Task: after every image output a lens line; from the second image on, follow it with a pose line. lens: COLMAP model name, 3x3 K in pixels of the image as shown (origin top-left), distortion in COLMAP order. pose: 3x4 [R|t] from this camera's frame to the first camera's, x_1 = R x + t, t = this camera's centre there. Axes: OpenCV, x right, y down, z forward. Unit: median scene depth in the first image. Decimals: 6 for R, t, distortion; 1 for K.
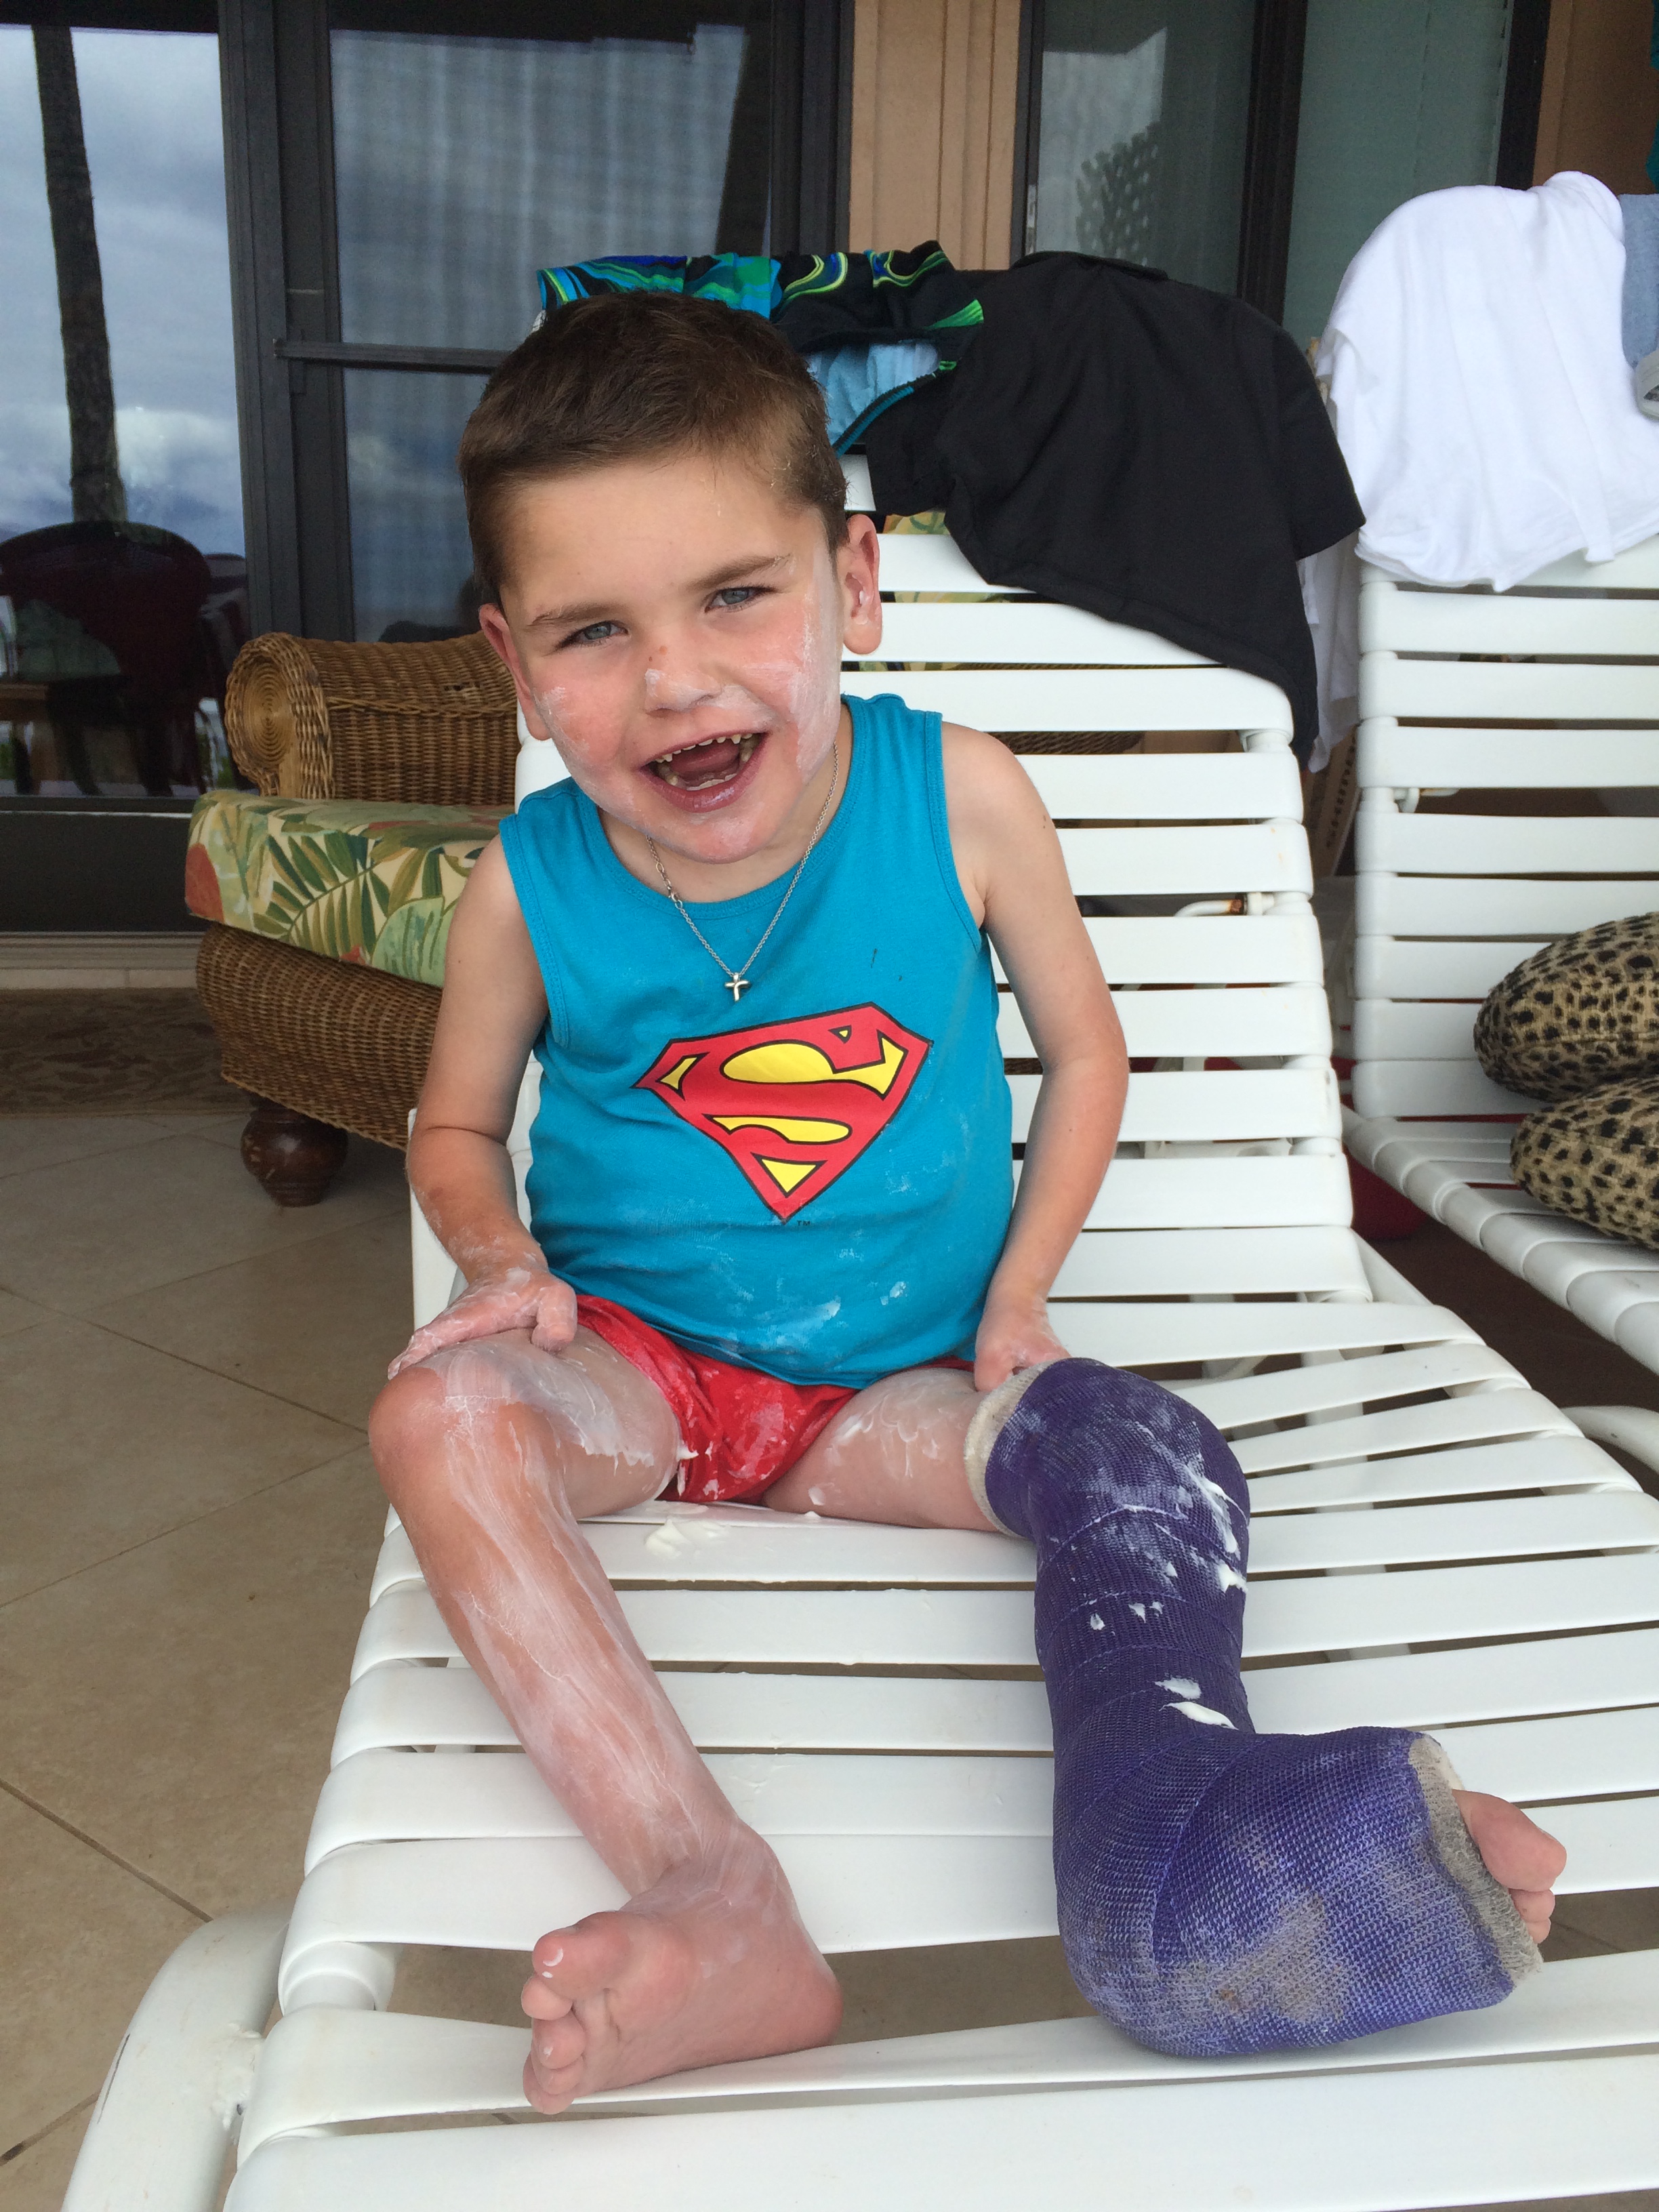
lens RADIAL K [[1829.7, 0, 763.7], [0, 1829.7, 1122.4], [0, 0, 1]] dist [0.015966, -0.060506]
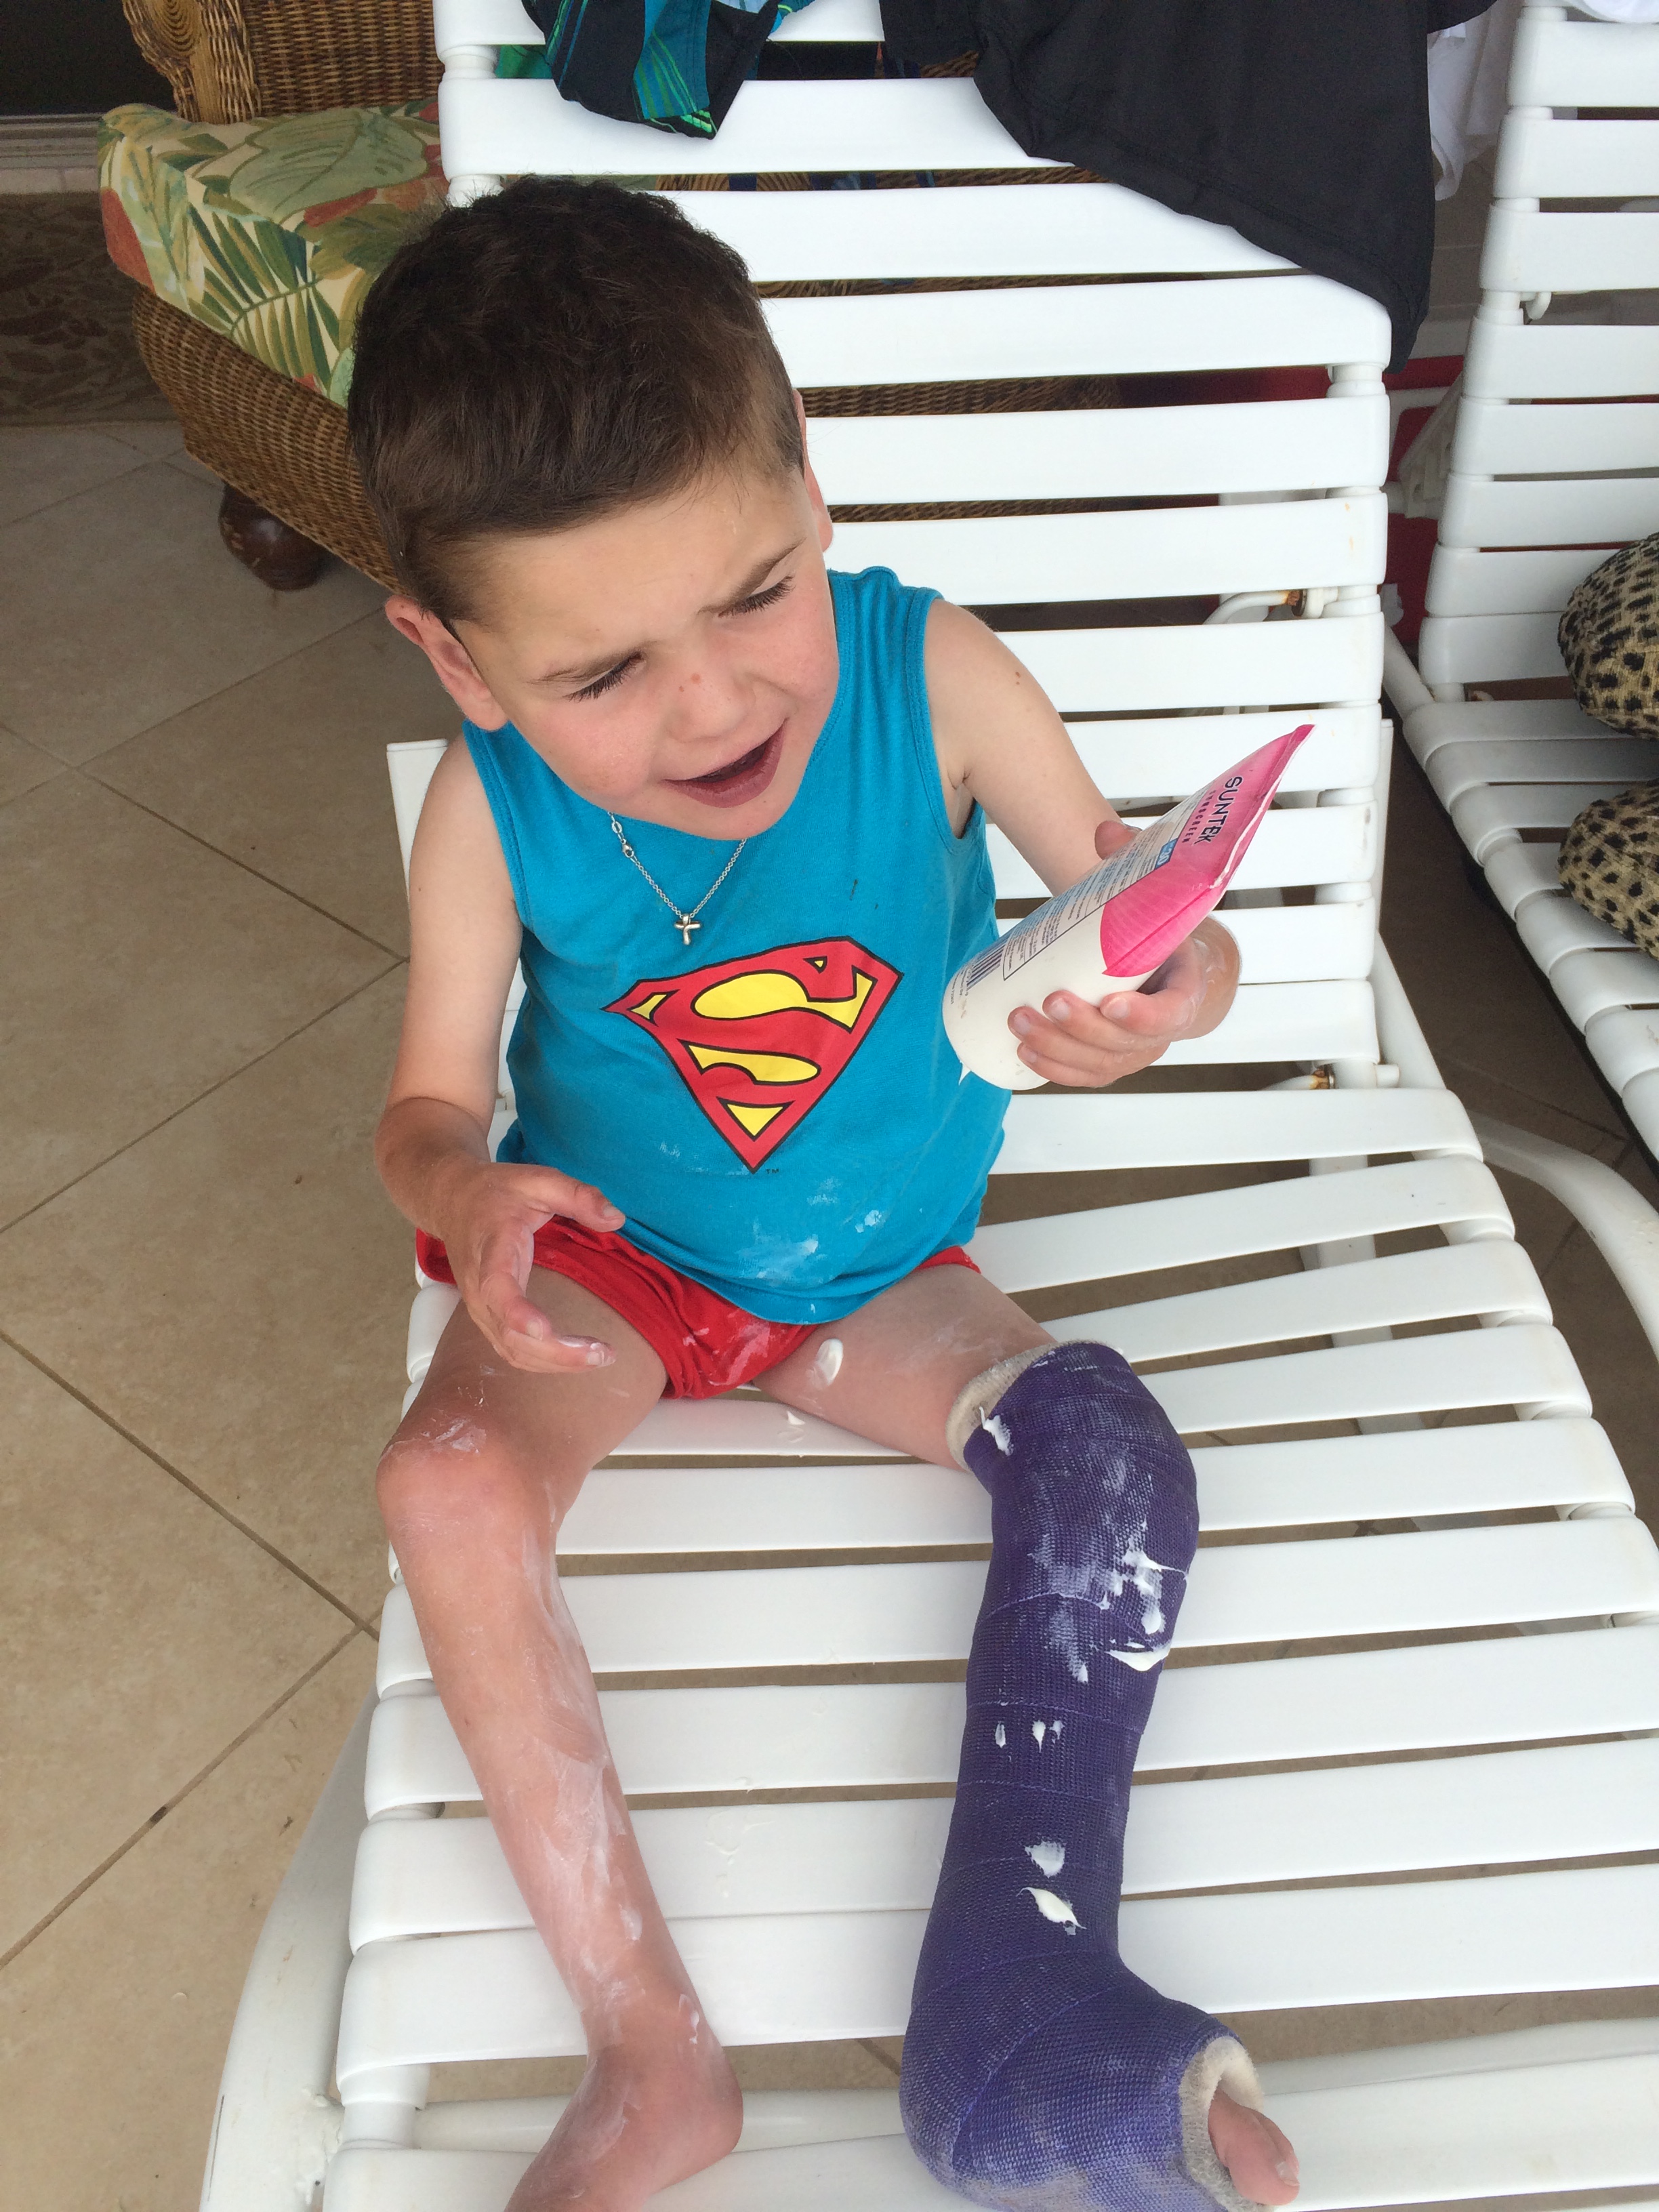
lens RADIAL K [[1829.7, 0, 775.6], [0, 1829.7, 1134.6], [0, 0, 1]] dist [0.015966, -0.060506]
pose [[0.999388, -0.010313, -0.033429, 0.038272], [0.025436, 0.870257, 0.491941, -0.317905], [0.024019, -0.492490, 0.869986, 0.107838]]
